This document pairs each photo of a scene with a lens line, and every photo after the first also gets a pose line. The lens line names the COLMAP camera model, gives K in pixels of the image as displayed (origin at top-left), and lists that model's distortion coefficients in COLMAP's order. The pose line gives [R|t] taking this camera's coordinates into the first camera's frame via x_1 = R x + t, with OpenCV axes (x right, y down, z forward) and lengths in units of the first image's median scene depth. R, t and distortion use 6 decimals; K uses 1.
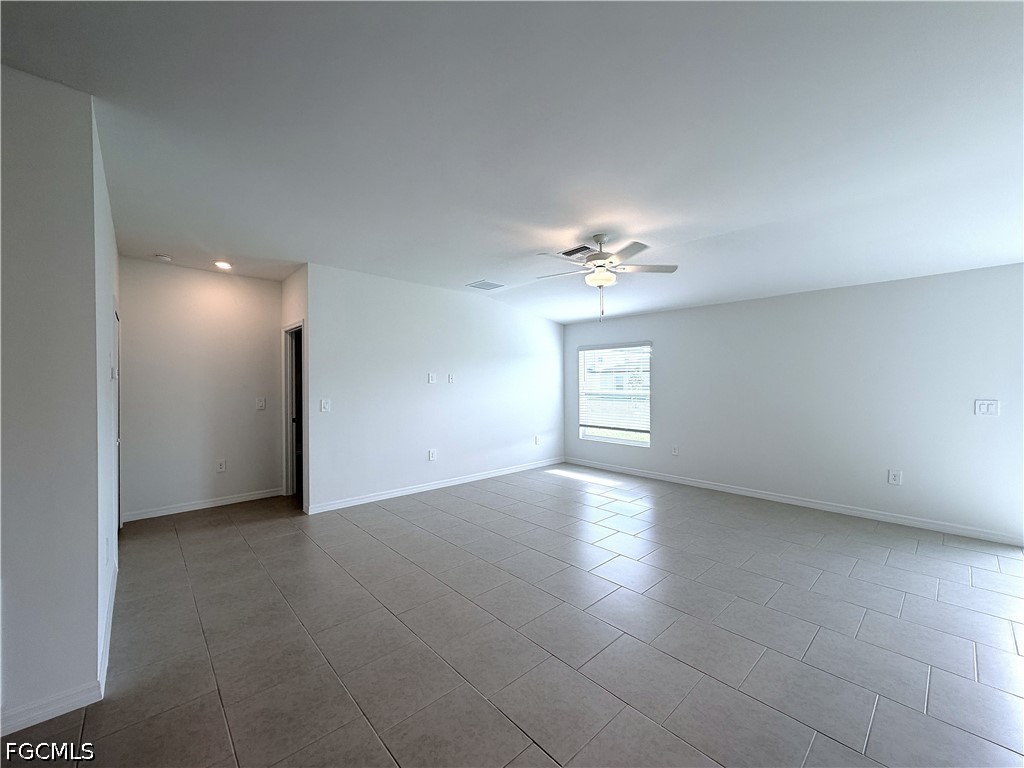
lens RADIAL K [[406.7, 0, 510.2], [0, 406.7, 385.0], [0, 0, 1]] dist [-0.000483, 0.000031]
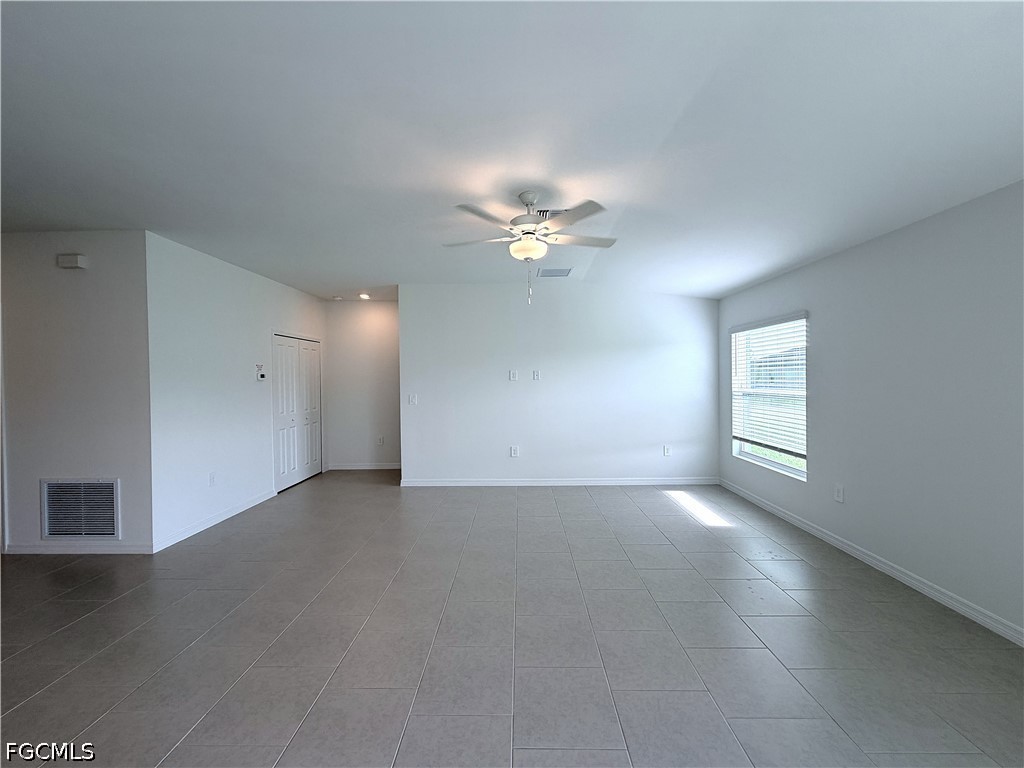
lens RADIAL K [[406.7, 0, 510.2], [0, 406.7, 385.0], [0, 0, 1]] dist [-0.000483, 0.000031]
pose [[0.719419, 0.001873, -0.694573, 0.444673], [0.002027, 0.999986, 0.004796, 0.002947], [0.694573, -0.004858, 0.719406, 0.244965]]
